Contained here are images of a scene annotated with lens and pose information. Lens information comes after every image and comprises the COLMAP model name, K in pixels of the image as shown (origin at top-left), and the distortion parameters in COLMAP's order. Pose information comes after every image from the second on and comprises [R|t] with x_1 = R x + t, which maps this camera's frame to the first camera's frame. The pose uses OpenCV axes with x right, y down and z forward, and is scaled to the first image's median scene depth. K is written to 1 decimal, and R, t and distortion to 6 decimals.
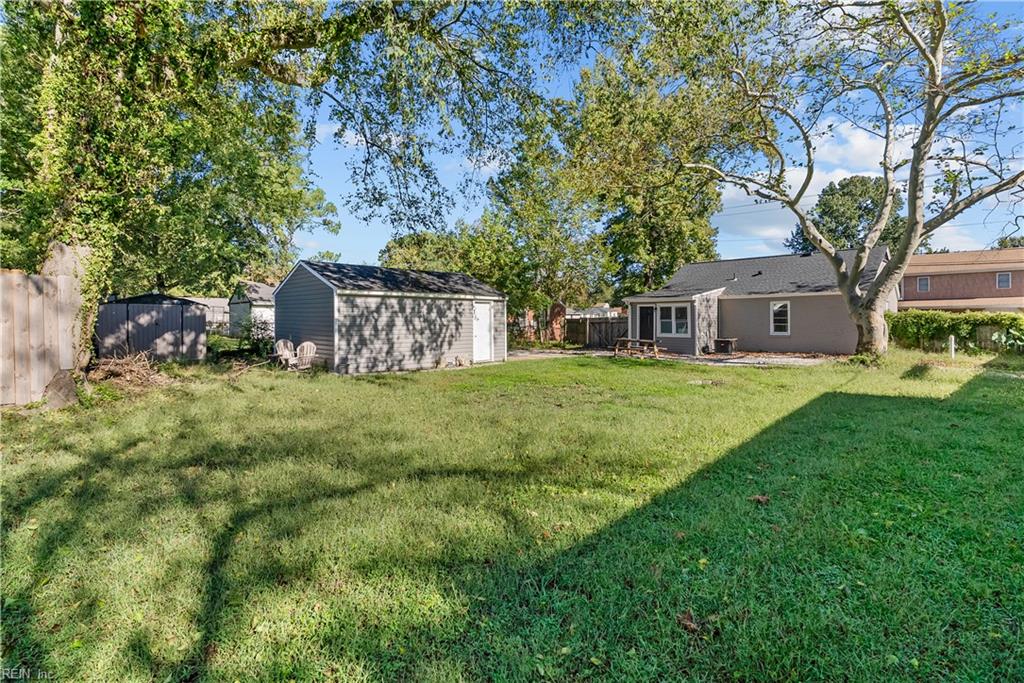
lens RADIAL K [[463.7, 0, 510.7], [0, 463.7, 332.3], [0, 0, 1]] dist [-0.017606, 0.006379]
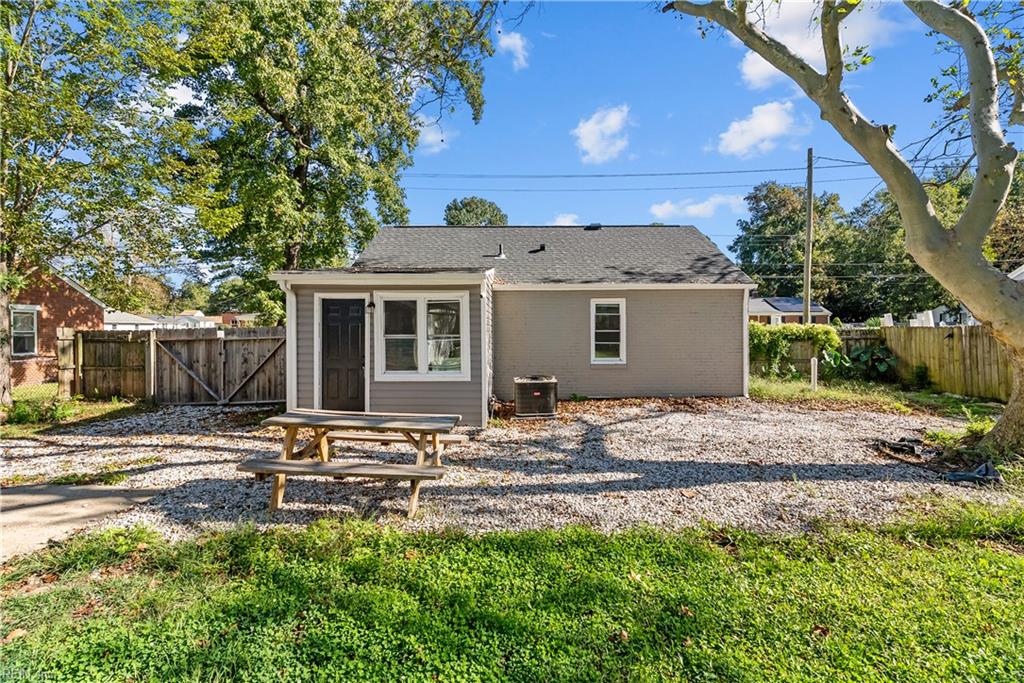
lens RADIAL K [[463.7, 0, 510.7], [0, 463.7, 332.3], [0, 0, 1]] dist [-0.017606, 0.006379]
pose [[0.696494, -0.000698, 0.717562, 0.136078], [0.019086, 0.999664, -0.017553, -0.022165], [-0.717308, 0.025921, 0.696273, 0.713264]]
